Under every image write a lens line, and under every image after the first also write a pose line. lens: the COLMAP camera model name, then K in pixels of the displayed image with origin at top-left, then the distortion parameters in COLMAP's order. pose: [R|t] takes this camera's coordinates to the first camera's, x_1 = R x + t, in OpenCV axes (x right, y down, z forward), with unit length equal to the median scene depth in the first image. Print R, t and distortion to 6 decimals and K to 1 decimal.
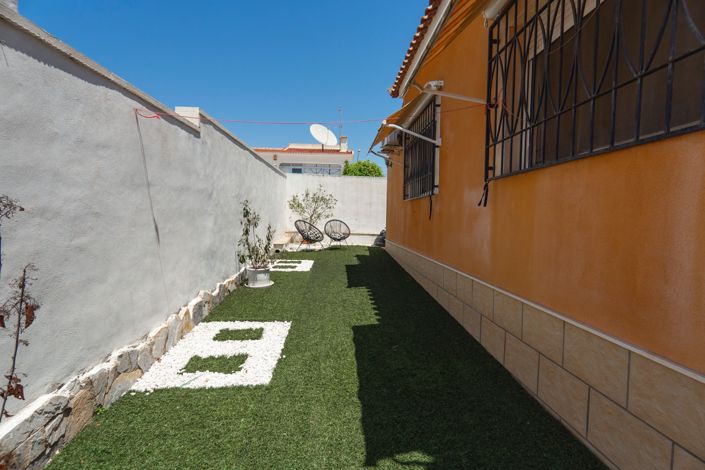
lens RADIAL K [[337.8, 0, 352.3], [0, 337.8, 233.0], [0, 0, 1]] dist [-0.018638, 0.004815]
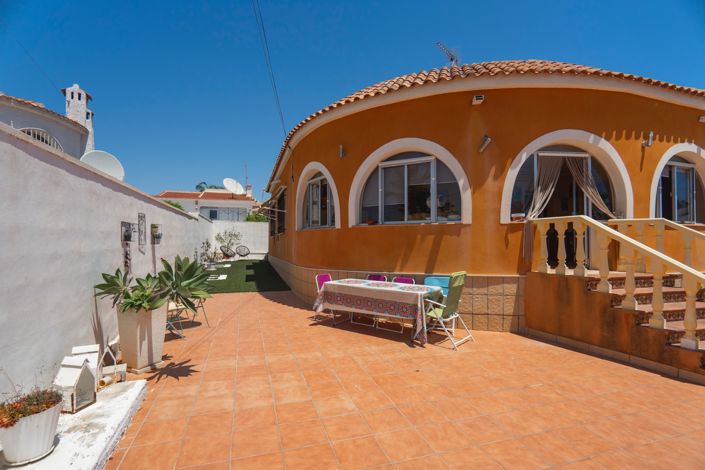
lens RADIAL K [[337.8, 0, 350.7], [0, 337.8, 235.2], [0, 0, 1]] dist [-0.018638, 0.004815]
pose [[0.967408, -0.010976, 0.252985, 0.061744], [0.030229, 0.996922, -0.072342, 0.054695], [-0.251412, 0.077632, 0.964762, -0.954734]]
